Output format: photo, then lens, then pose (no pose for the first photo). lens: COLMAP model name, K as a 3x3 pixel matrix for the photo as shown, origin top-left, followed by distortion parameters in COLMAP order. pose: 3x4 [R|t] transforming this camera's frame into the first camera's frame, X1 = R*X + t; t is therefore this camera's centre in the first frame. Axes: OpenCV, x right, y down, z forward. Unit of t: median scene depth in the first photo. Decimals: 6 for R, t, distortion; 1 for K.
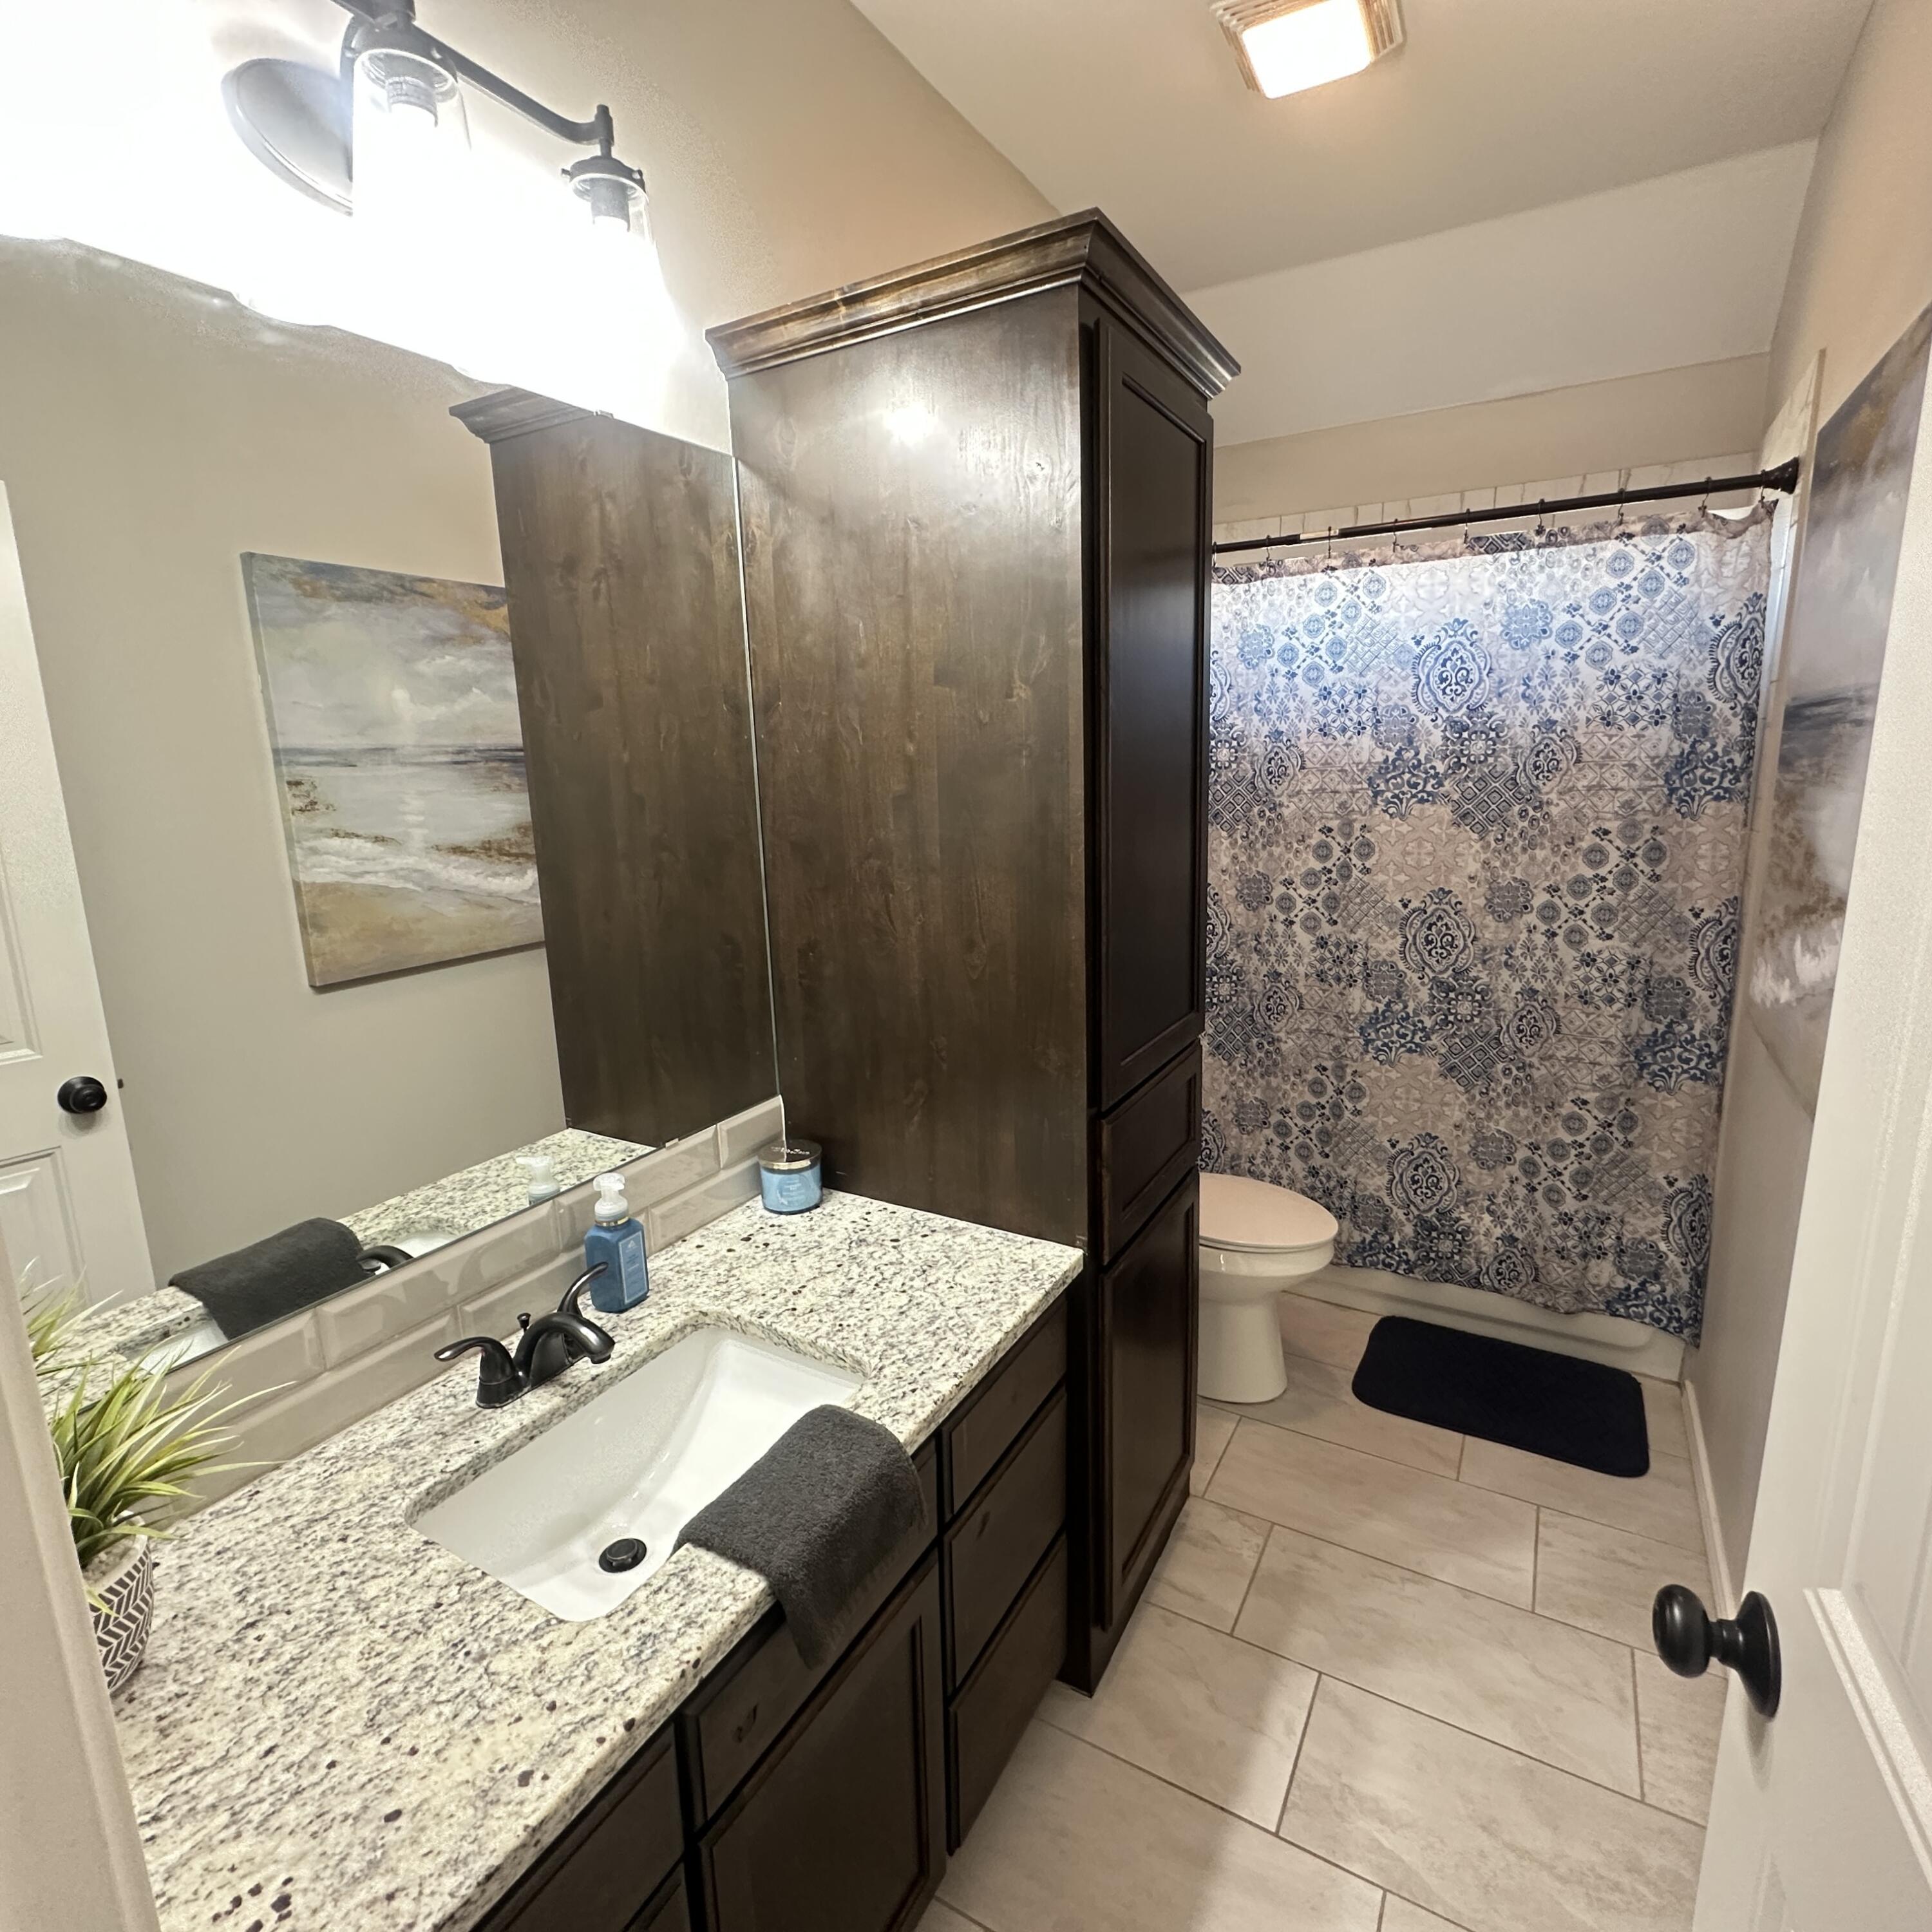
lens RADIAL K [[1018.5, 0, 966.0], [0, 1018.5, 966.0], [0, 0, 1]] dist [-0.029299, 0.013980]
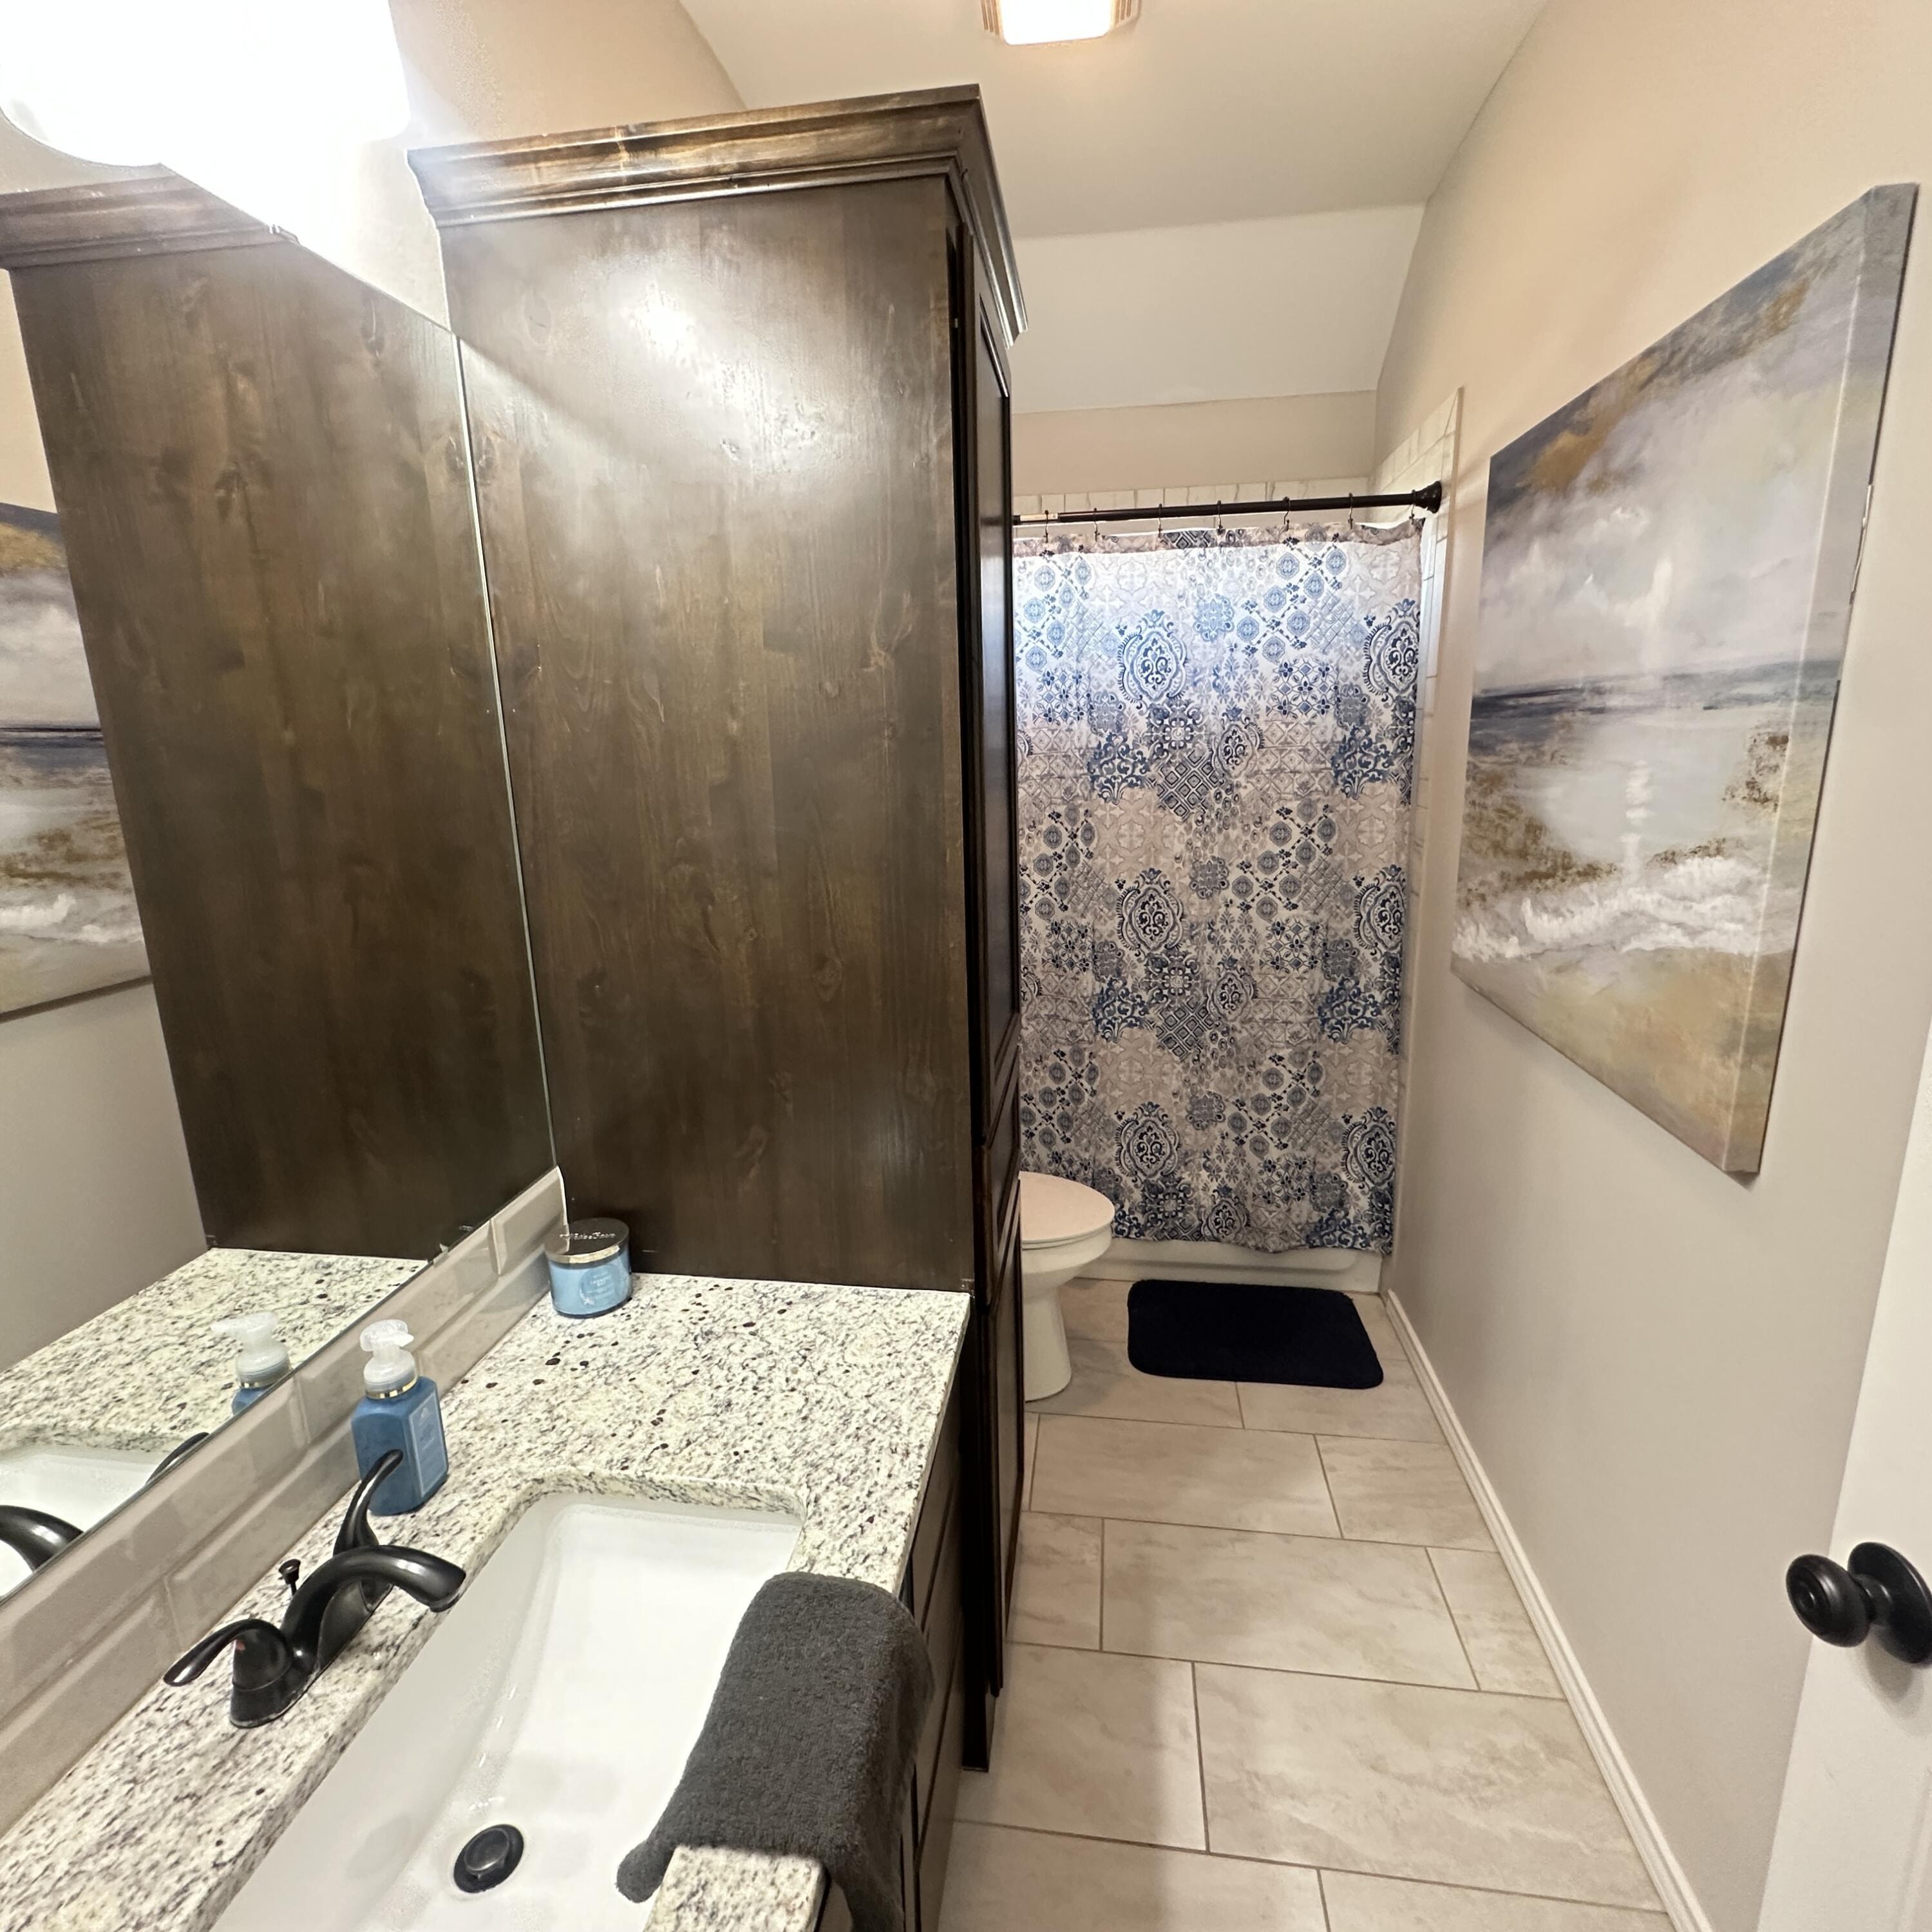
lens RADIAL K [[1020.3, 0, 966.0], [0, 1020.3, 966.0], [0, 0, 1]] dist [-0.012476, 0.002082]
pose [[0.927776, -0.075693, 0.365381, -0.116611], [0.072184, 0.997120, 0.023278, -0.016948], [-0.366090, 0.004778, 0.930567, 0.102497]]
